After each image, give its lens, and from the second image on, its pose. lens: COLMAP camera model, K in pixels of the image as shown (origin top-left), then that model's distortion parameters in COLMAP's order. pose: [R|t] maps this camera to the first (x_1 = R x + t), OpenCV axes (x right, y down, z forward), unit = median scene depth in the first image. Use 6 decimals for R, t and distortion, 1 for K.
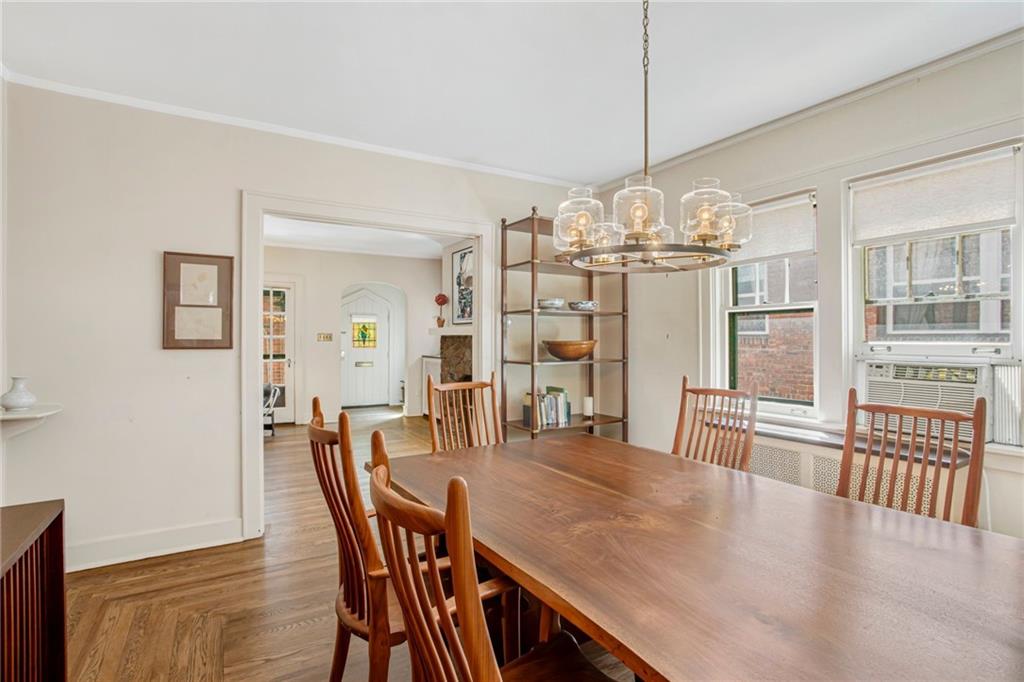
lens RADIAL K [[512.8, 0, 512.0], [0, 512.8, 341.0], [0, 0, 1]] dist [-0.074989, -0.000083]
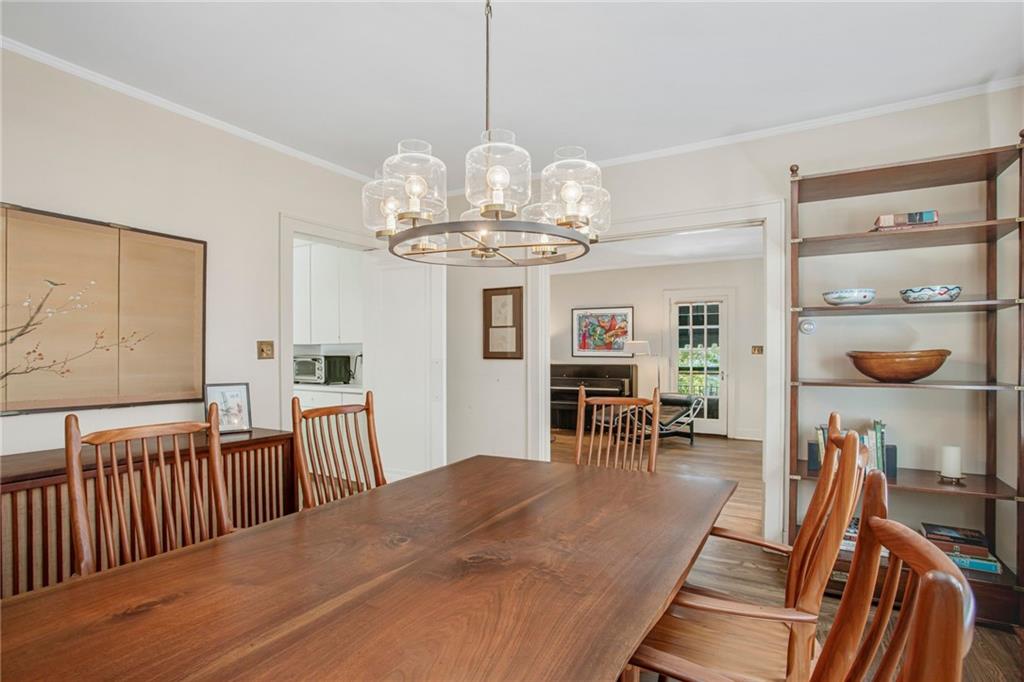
lens RADIAL K [[498.2, 0, 516.8], [0, 498.2, 354.5], [0, 0, 1]] dist [-0.003444, -0.000228]
pose [[0.490612, -0.001083, -0.871377, 0.378124], [-0.000793, 0.999998, -0.001690, 0.004604], [0.871378, 0.001520, 0.490610, 0.257813]]
